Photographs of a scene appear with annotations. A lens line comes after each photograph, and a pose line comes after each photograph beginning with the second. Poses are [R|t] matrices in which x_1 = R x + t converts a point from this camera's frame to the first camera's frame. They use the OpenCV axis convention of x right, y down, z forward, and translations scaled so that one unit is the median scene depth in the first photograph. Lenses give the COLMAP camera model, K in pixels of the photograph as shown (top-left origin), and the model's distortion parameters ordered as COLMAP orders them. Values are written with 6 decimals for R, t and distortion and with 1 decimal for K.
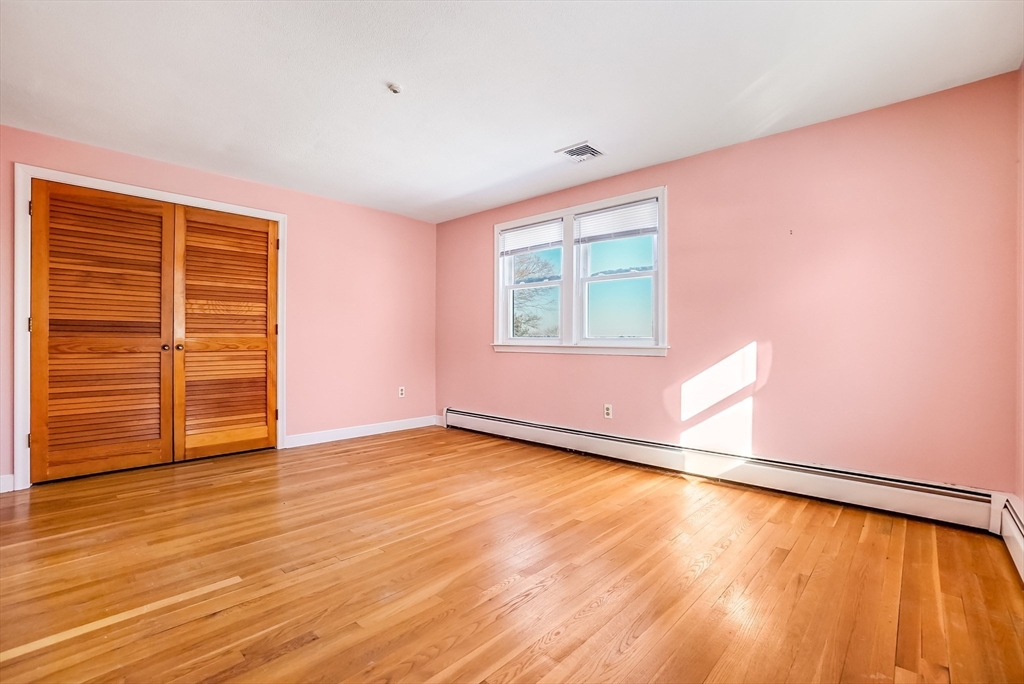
lens RADIAL K [[445.5, 0, 513.8], [0, 445.5, 337.2], [0, 0, 1]] dist [-0.002377, -0.000296]
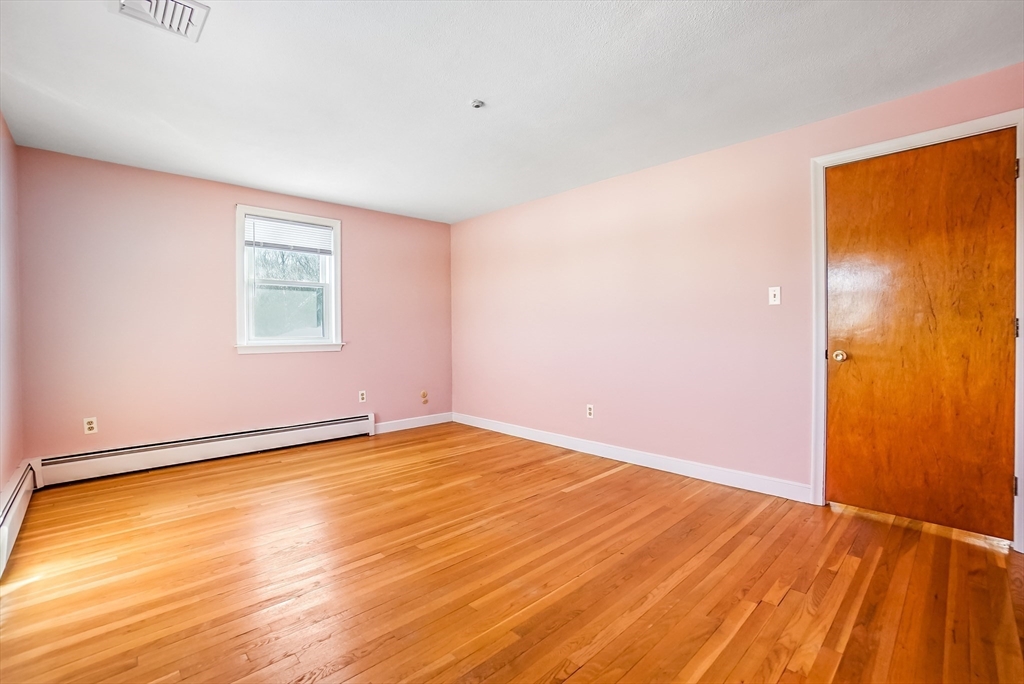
lens RADIAL K [[445.5, 0, 513.8], [0, 445.5, 337.2], [0, 0, 1]] dist [-0.002377, -0.000296]
pose [[-0.998211, 0.004754, 0.059593, -0.388498], [0.005174, 0.999963, 0.006901, -0.021686], [-0.059558, 0.007197, -0.998199, 1.897458]]
